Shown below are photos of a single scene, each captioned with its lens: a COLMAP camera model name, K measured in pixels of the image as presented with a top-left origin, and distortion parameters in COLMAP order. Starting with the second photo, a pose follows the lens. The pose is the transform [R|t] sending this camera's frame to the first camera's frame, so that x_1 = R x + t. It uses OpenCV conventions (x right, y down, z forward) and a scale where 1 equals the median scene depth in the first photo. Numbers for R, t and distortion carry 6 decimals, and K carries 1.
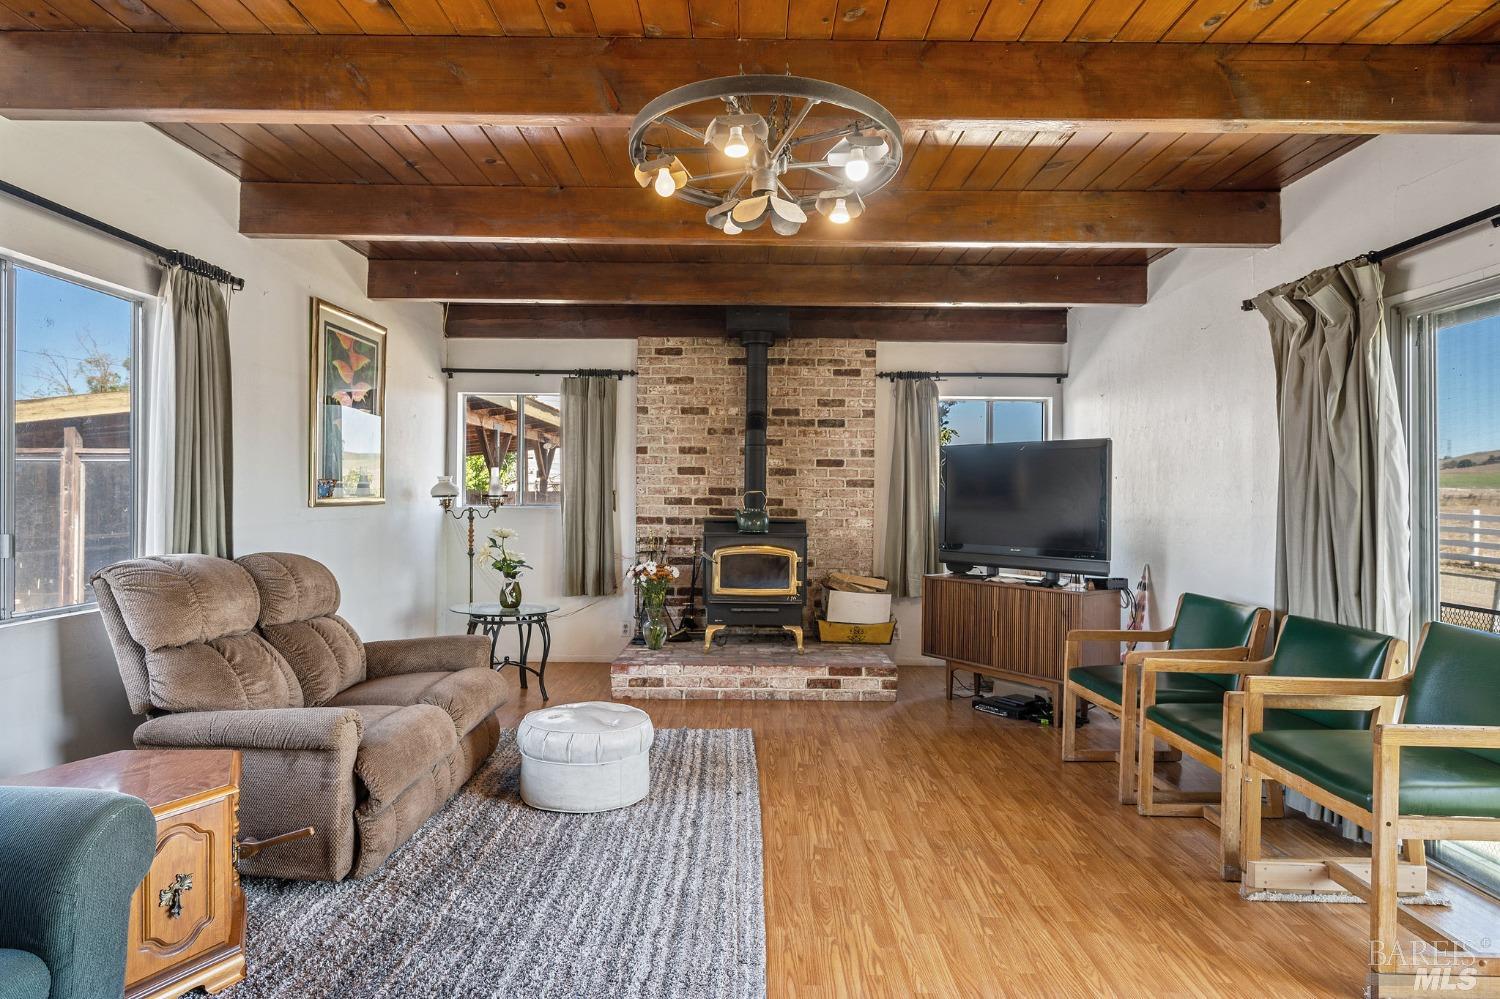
lens RADIAL K [[820.9, 0, 746.9], [0, 820.9, 510.0], [0, 0, 1]] dist [0.002953, 0.000397]
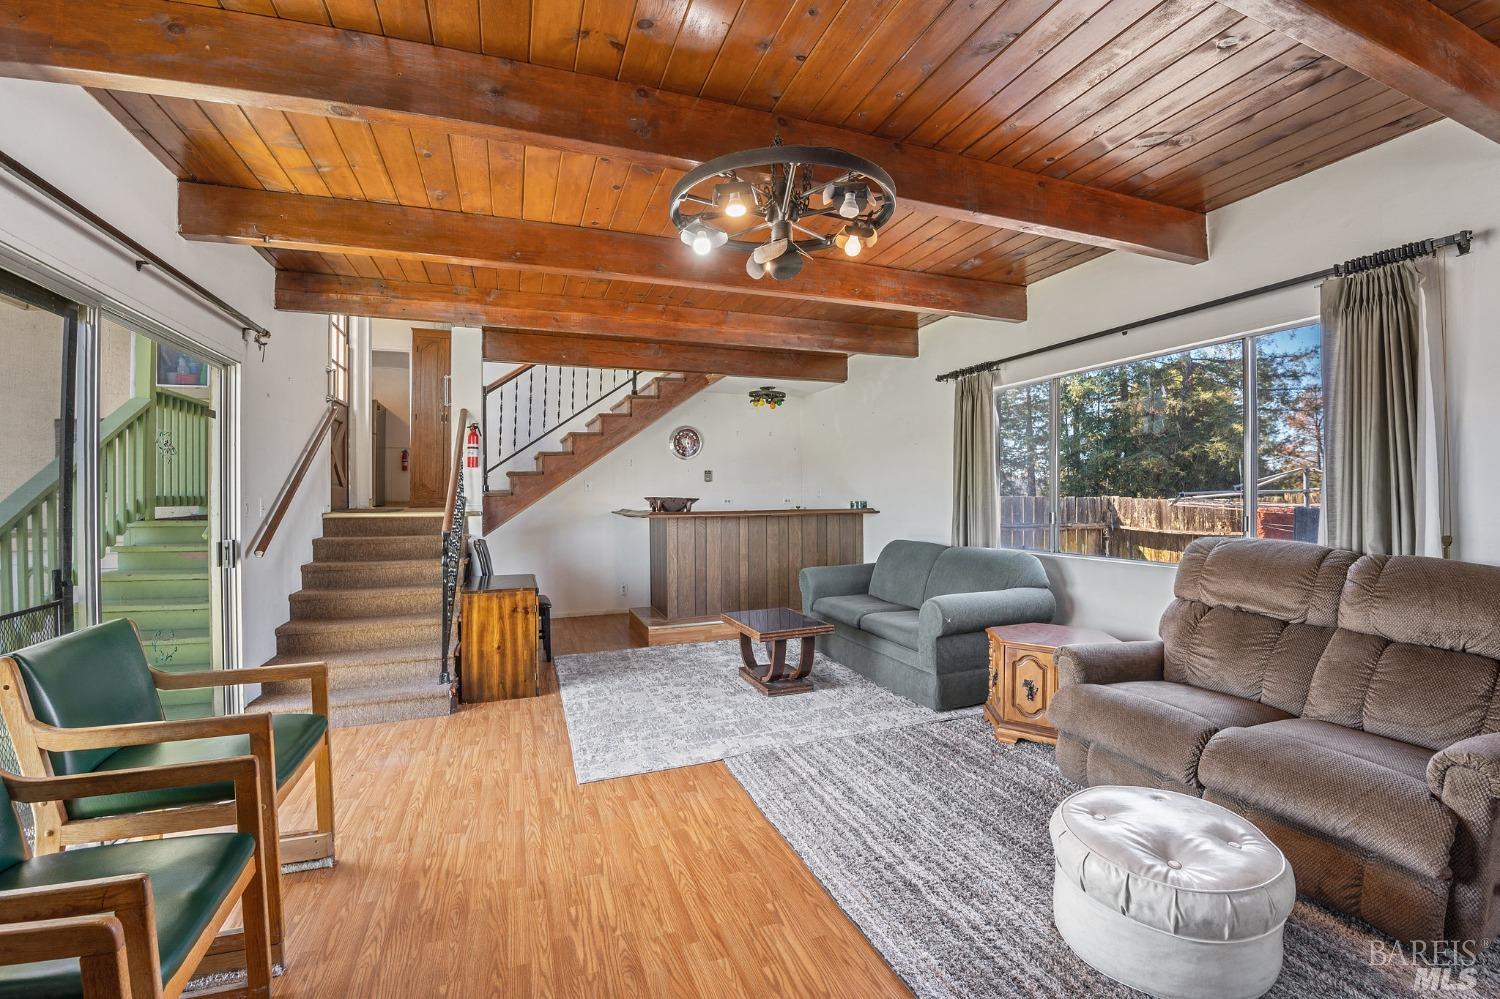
lens RADIAL K [[630.0, 0, 752.2], [0, 630.0, 492.7], [0, 0, 1]] dist [-0.043397, -0.006084]
pose [[-0.931286, -0.002044, -0.364283, 0.162920], [-0.006277, 0.999926, 0.010437, -0.009125], [0.364235, 0.012006, -0.931230, 0.753557]]
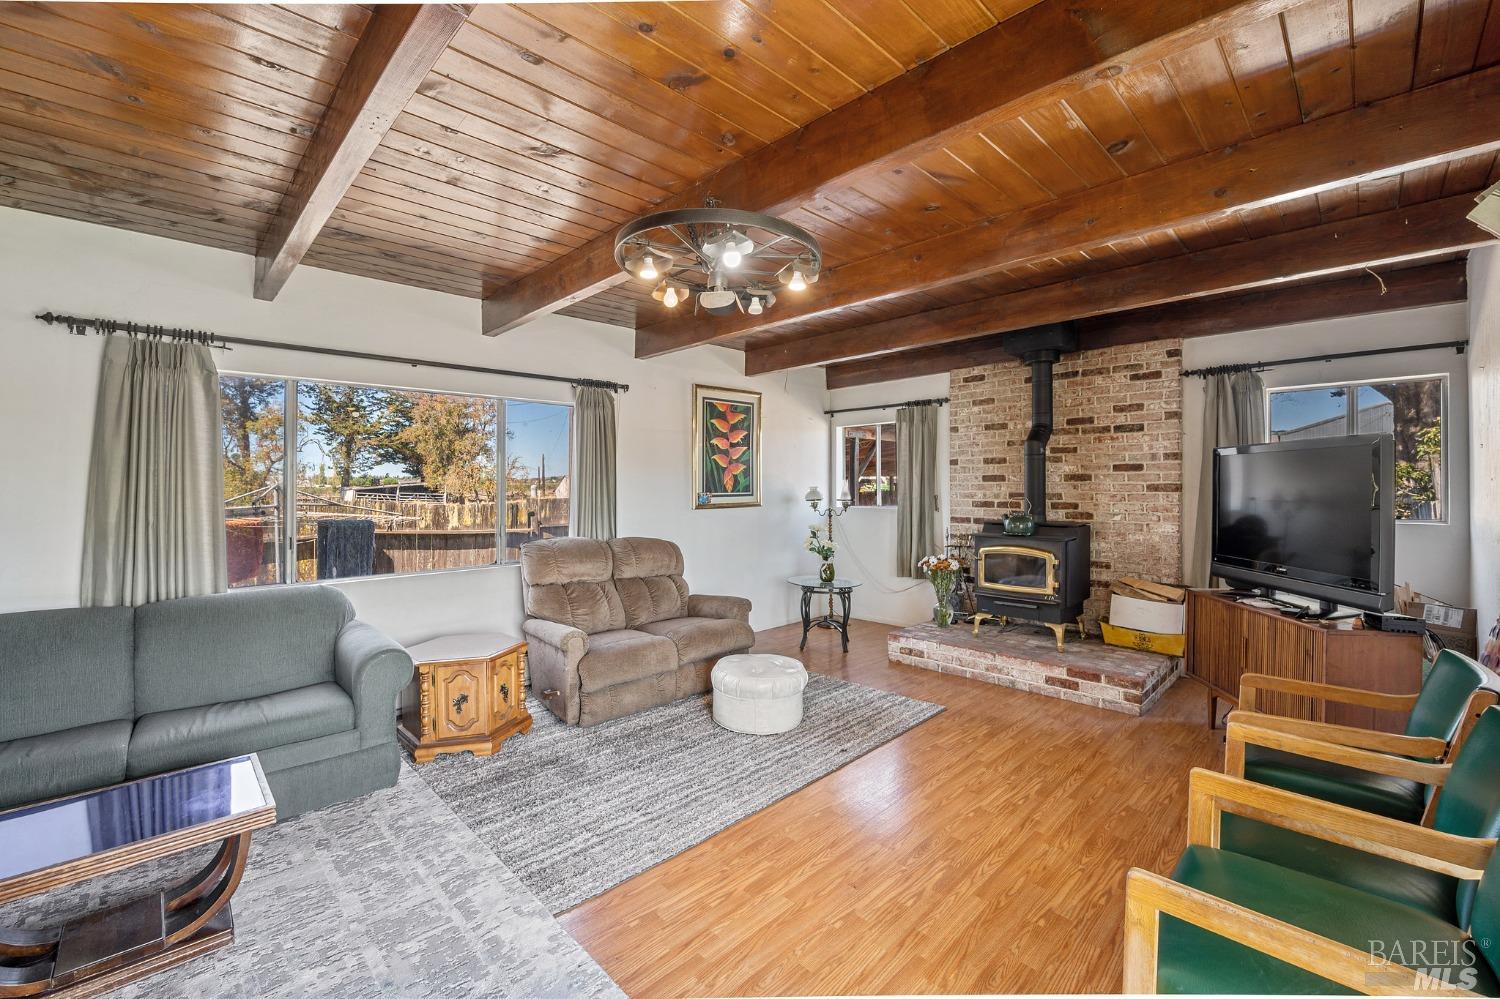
lens RADIAL K [[621.4, 0, 744.4], [0, 621.4, 490.2], [0, 0, 1]] dist [-0.021860, -0.000142]
pose [[0.701279, -0.008803, -0.712832, 0.313138], [-0.001479, 0.999904, -0.013803, -0.018484], [0.712885, 0.010734, 0.701199, 0.135565]]
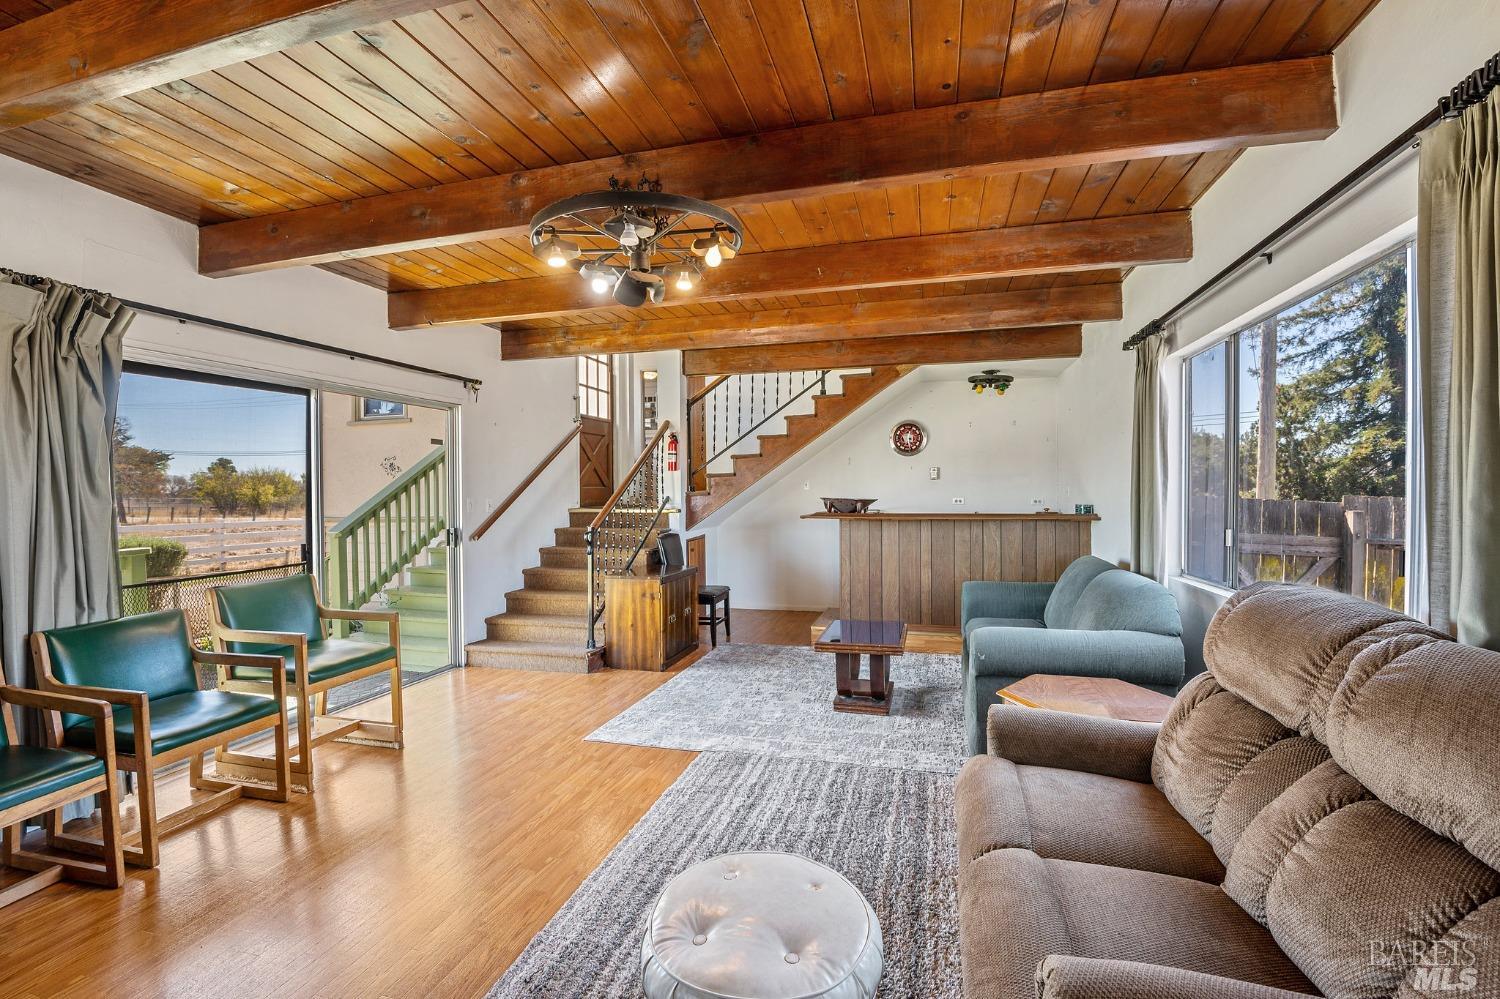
lens RADIAL K [[668.0, 0, 750.0], [0, 668.0, 499.5], [0, 0, 1]] dist [-0.036528, -0.000516]
pose [[-0.966606, -0.006930, 0.256172, -0.171249], [0.002240, 0.999368, 0.035487, -0.024047], [-0.256256, 0.034875, -0.965980, 0.808769]]
